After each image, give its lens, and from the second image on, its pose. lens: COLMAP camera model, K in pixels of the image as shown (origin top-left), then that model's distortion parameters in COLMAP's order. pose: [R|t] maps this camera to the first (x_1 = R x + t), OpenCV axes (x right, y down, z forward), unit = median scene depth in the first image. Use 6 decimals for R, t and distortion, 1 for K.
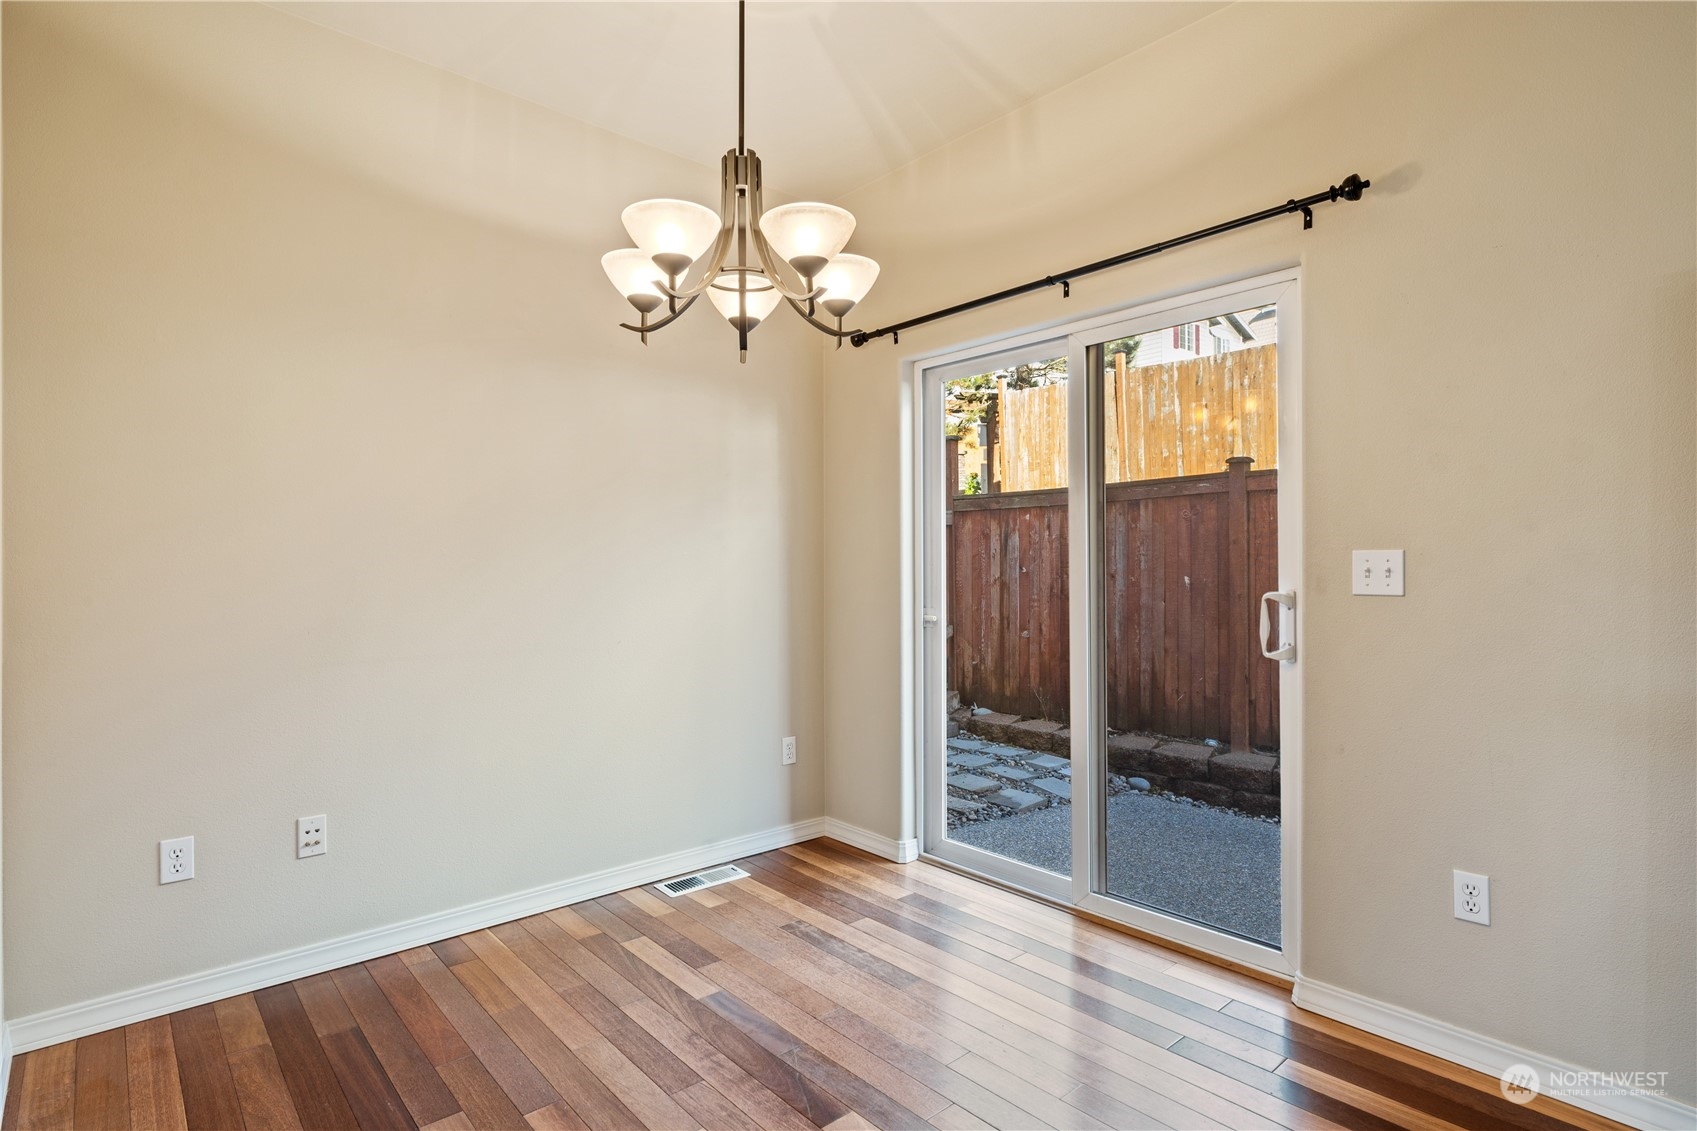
lens RADIAL K [[832.7, 0, 852.3], [0, 832.7, 557.0], [0, 0, 1]] dist [-0.001230, -0.000009]
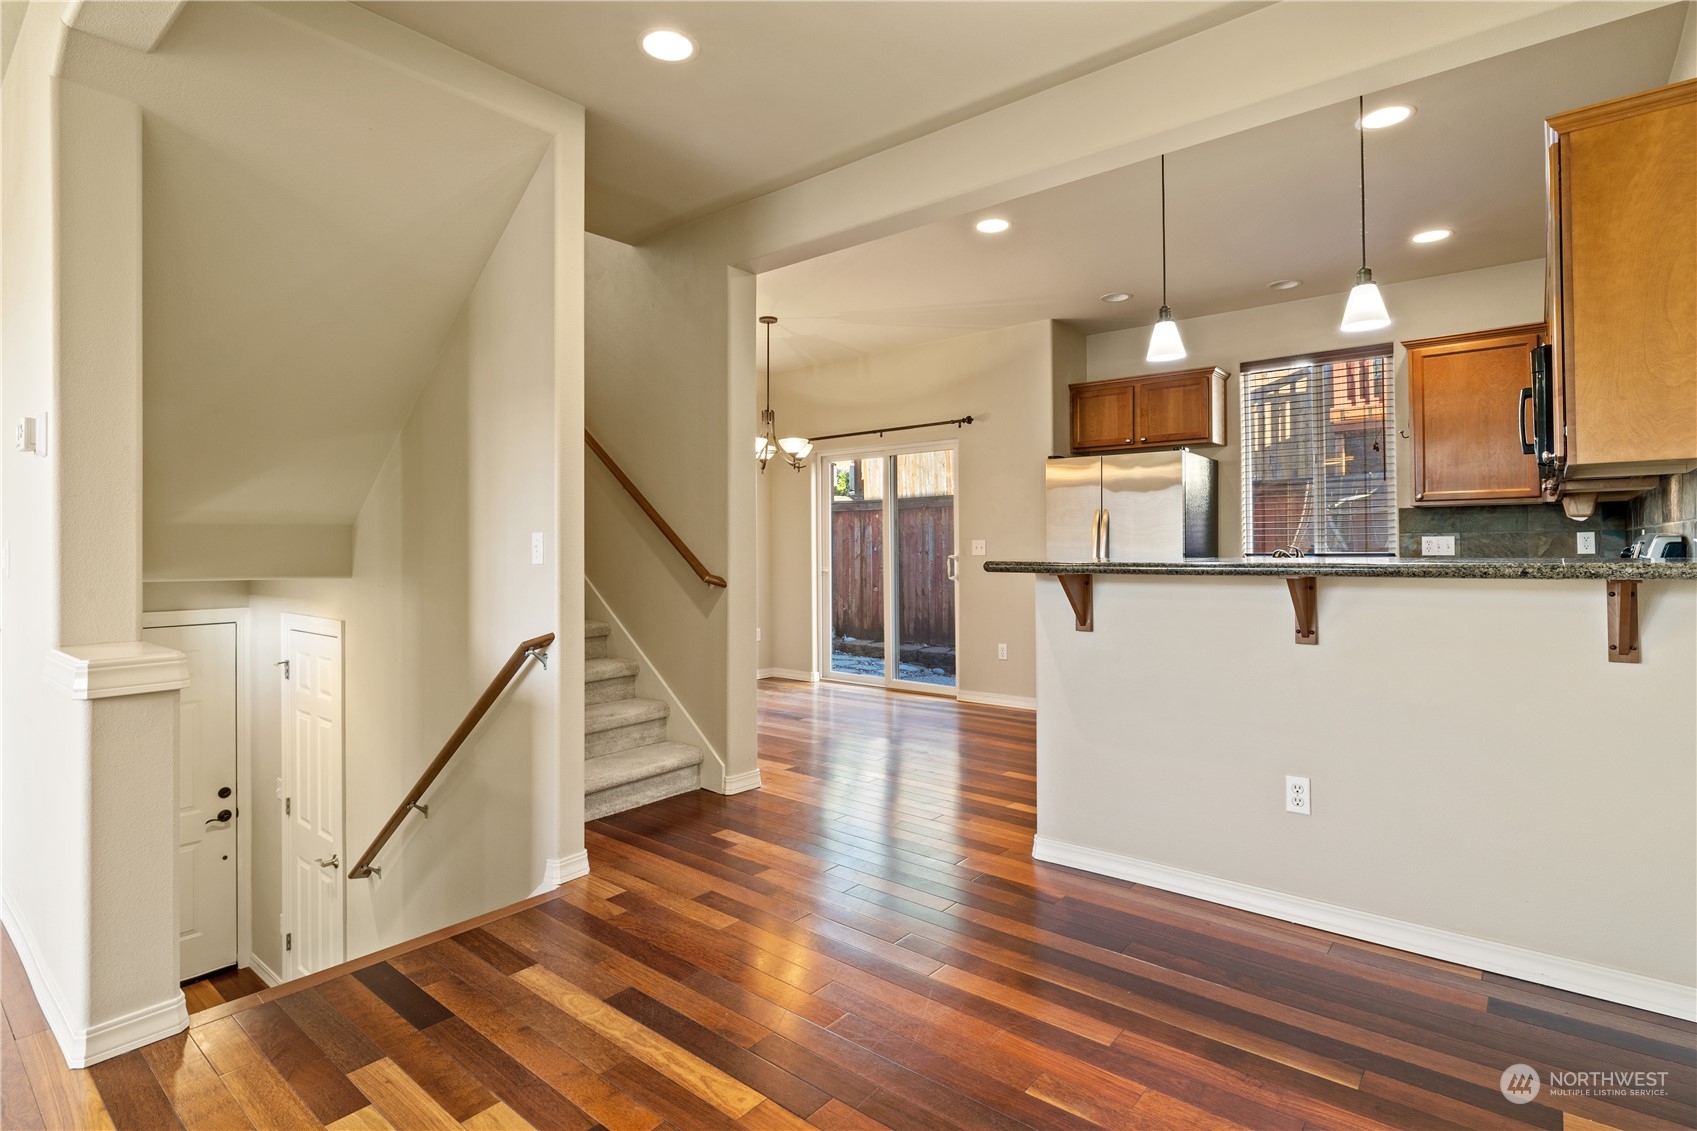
lens RADIAL K [[832.7, 0, 843.8], [0, 832.7, 550.7], [0, 0, 1]] dist [-0.001230, -0.000009]
pose [[0.989398, -0.004610, 0.145156, -0.094163], [0.002512, 0.999890, 0.014633, -0.005669], [-0.145207, -0.014113, 0.989301, -0.632222]]
